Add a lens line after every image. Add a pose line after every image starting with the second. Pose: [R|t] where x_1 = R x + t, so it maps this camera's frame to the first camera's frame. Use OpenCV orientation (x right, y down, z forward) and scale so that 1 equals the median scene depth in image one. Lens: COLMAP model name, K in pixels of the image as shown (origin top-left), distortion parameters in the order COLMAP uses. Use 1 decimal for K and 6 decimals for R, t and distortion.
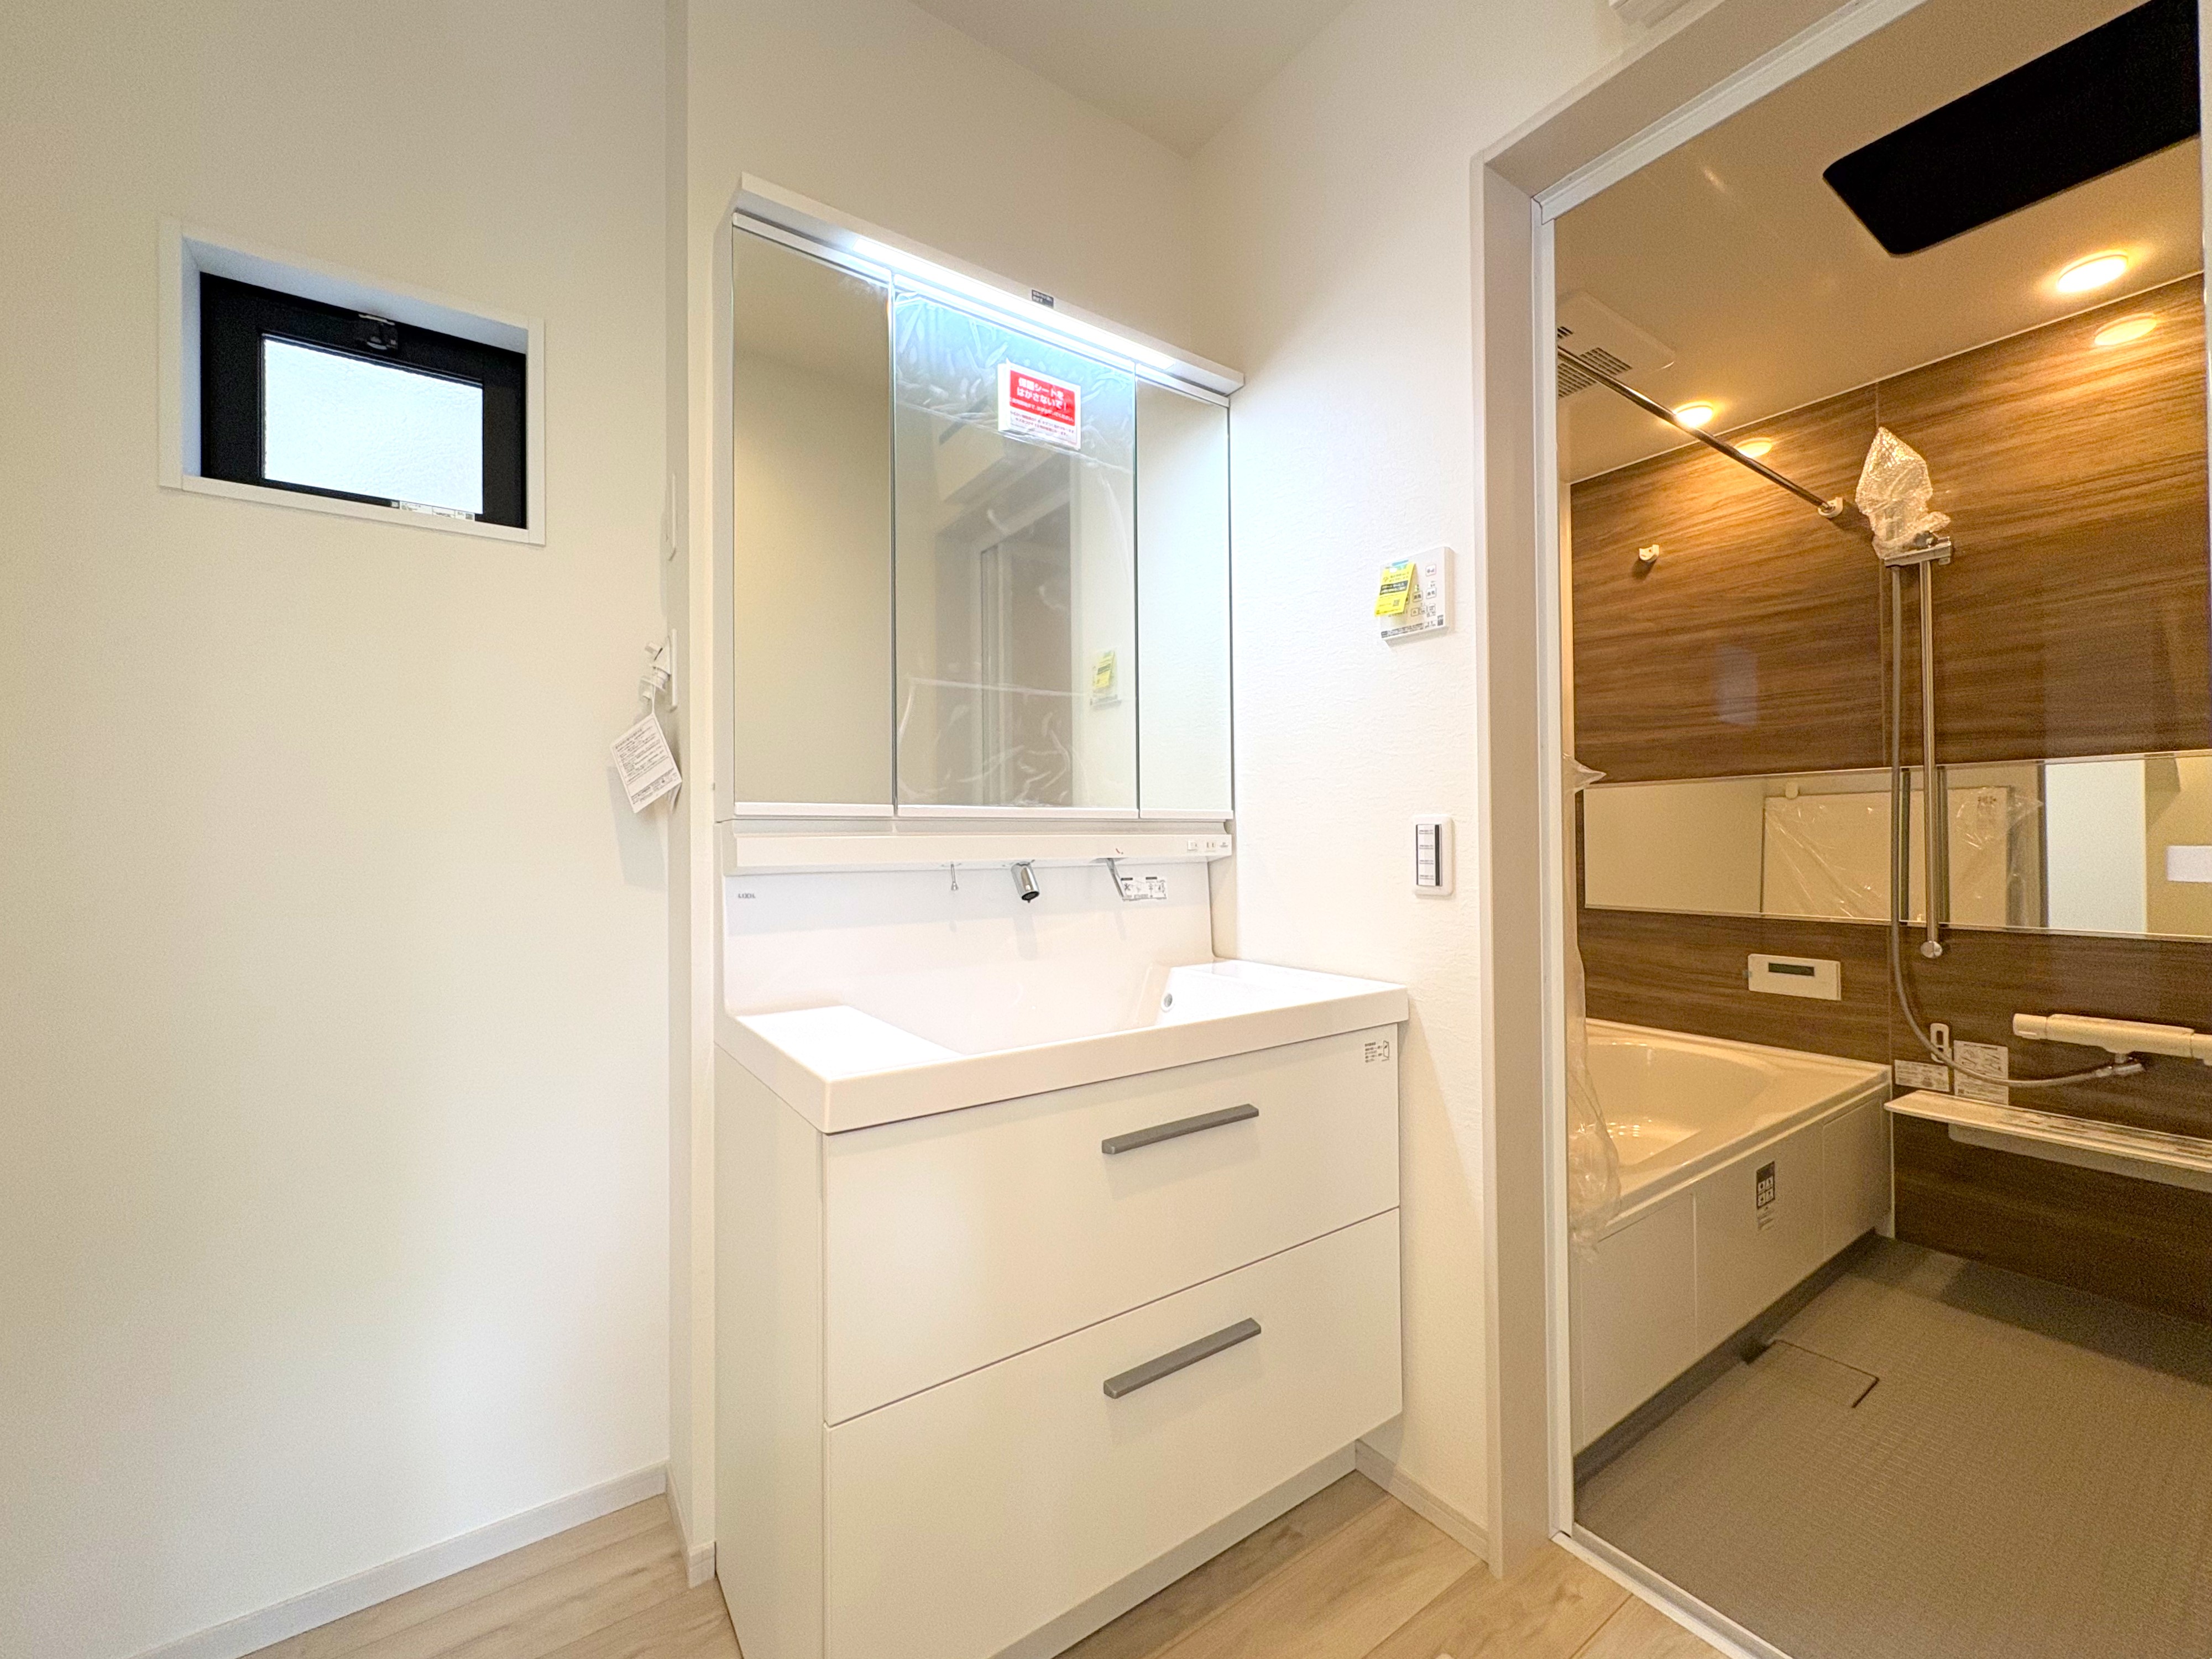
lens RADIAL K [[889.7, 0, 1110.7], [0, 889.7, 829.8], [0, 0, 1]] dist [0.002042, 0.001140]
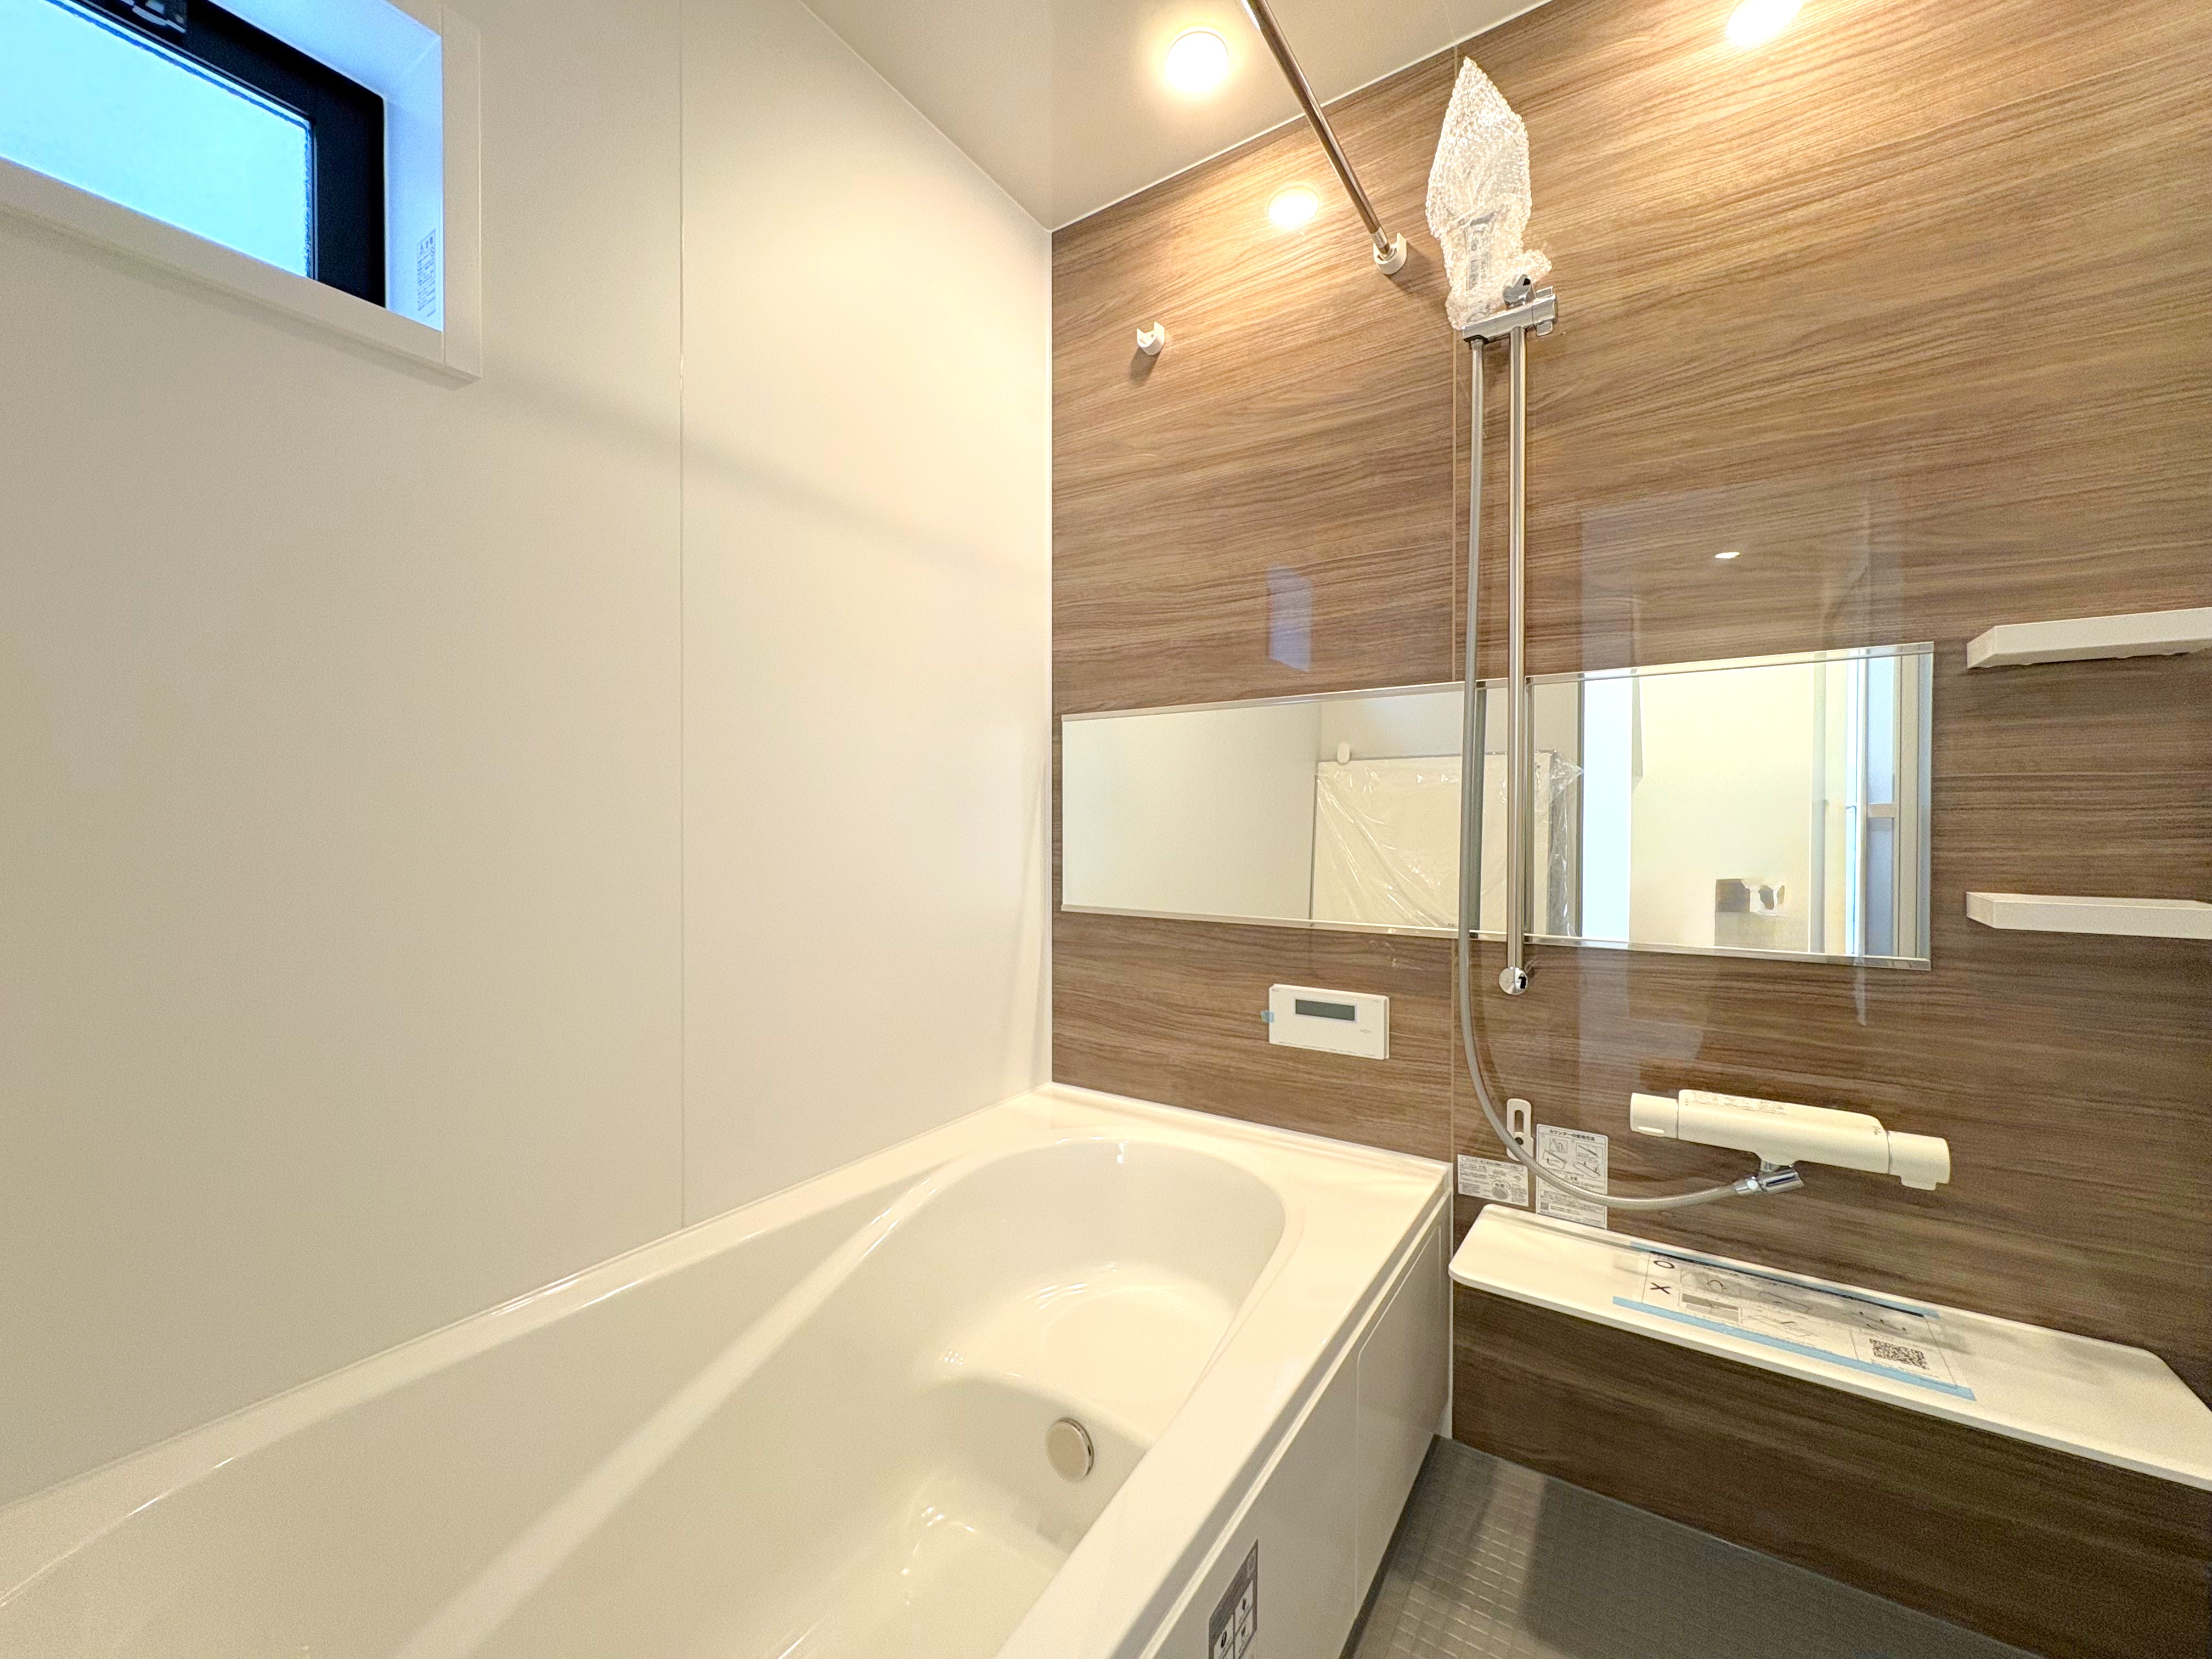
lens RADIAL K [[889.7, 0, 1101.0], [0, 889.7, 829.9], [0, 0, 1]] dist [0.002042, 0.001140]
pose [[0.930839, 0.005102, 0.365394, 0.419756], [-0.012810, 0.999744, 0.018673, 0.023686], [-0.365205, -0.022063, 0.930666, 0.518405]]
